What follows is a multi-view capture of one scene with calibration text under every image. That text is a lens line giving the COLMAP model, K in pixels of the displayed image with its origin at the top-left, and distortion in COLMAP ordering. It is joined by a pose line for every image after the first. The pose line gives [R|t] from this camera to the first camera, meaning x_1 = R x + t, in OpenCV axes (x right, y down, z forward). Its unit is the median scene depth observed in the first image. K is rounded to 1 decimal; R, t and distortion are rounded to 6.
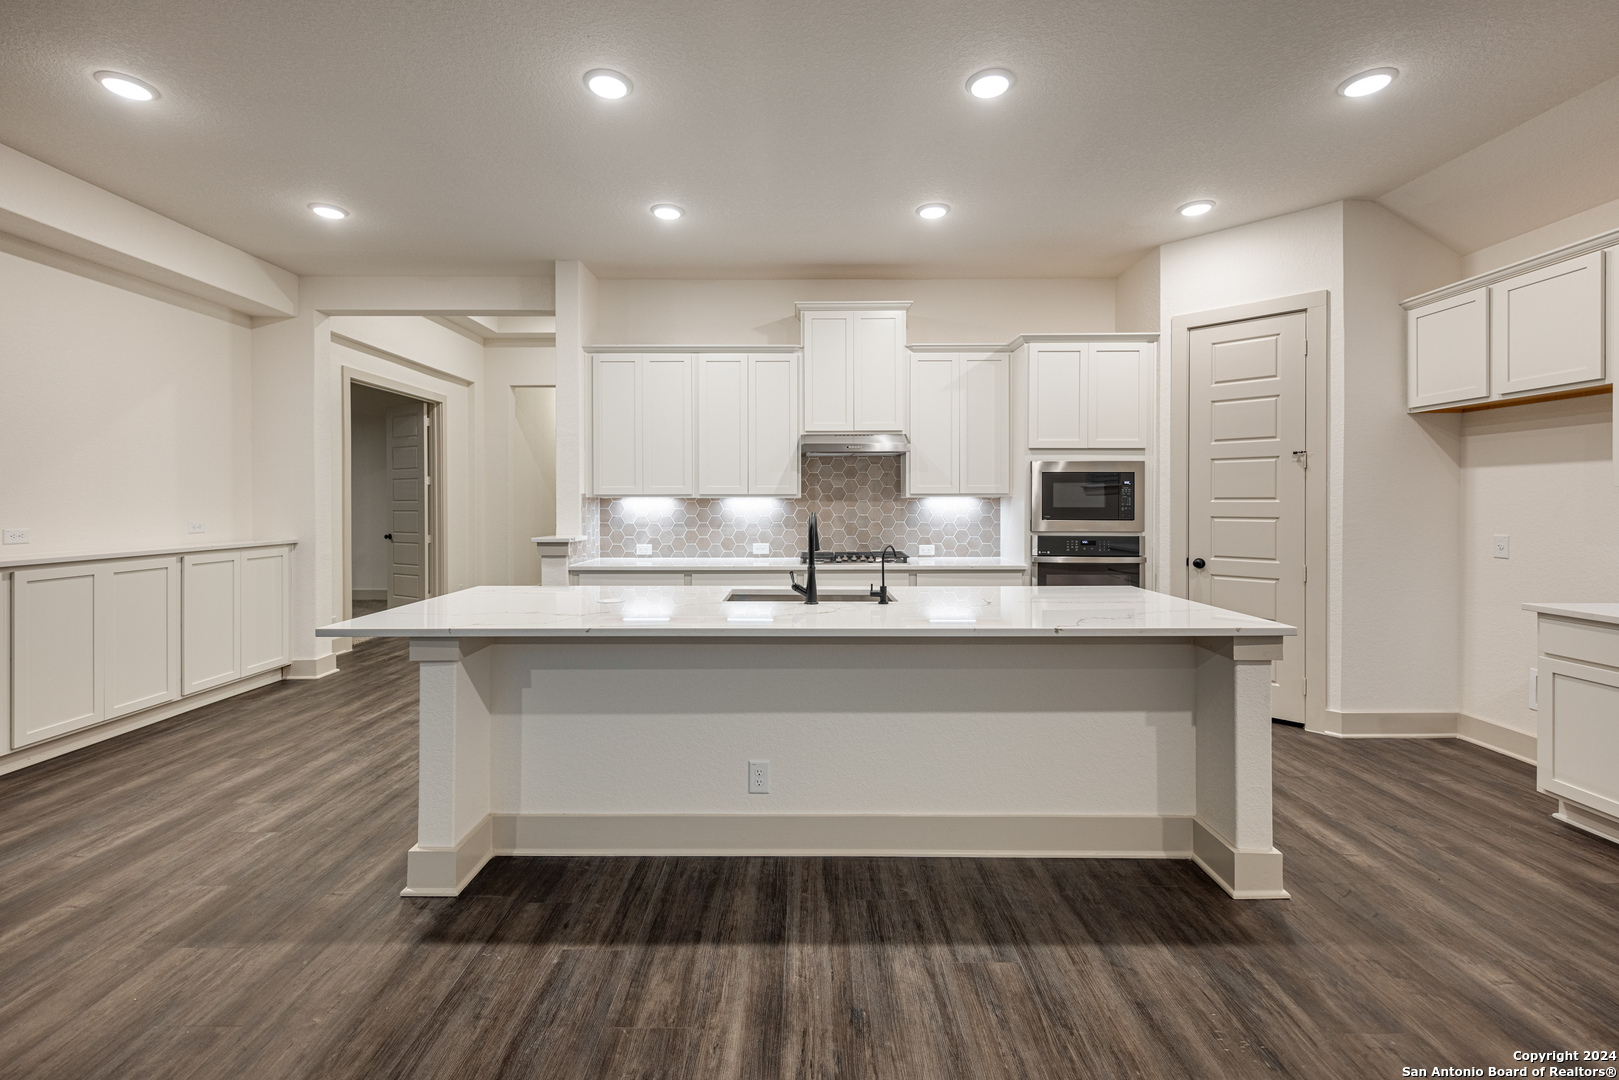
lens RADIAL K [[678.2, 0, 789.5], [0, 678.2, 514.5], [0, 0, 1]] dist [0.016959, -0.005256]
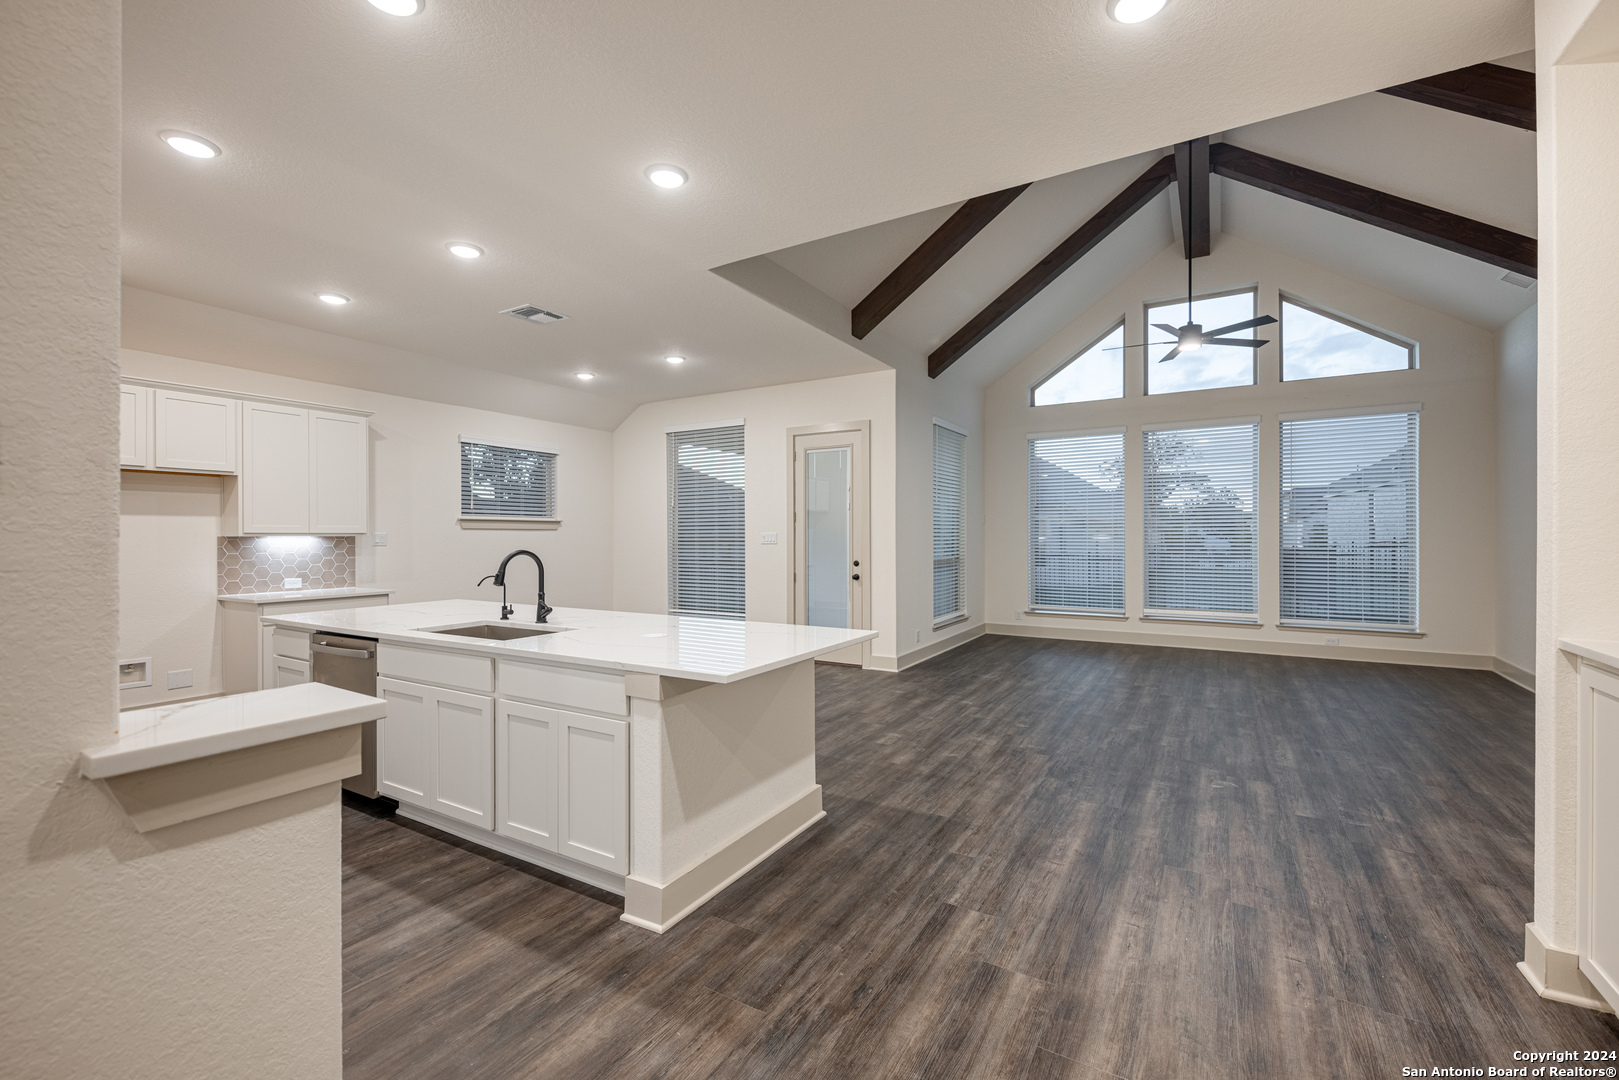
lens RADIAL K [[678.2, 0, 808.3], [0, 678.2, 531.1], [0, 0, 1]] dist [0.016959, -0.005256]
pose [[-0.864006, 0.006695, 0.503437, -0.616209], [0.012242, 0.999895, 0.007714, -0.023673], [-0.503332, 0.012828, -0.863998, 1.098000]]
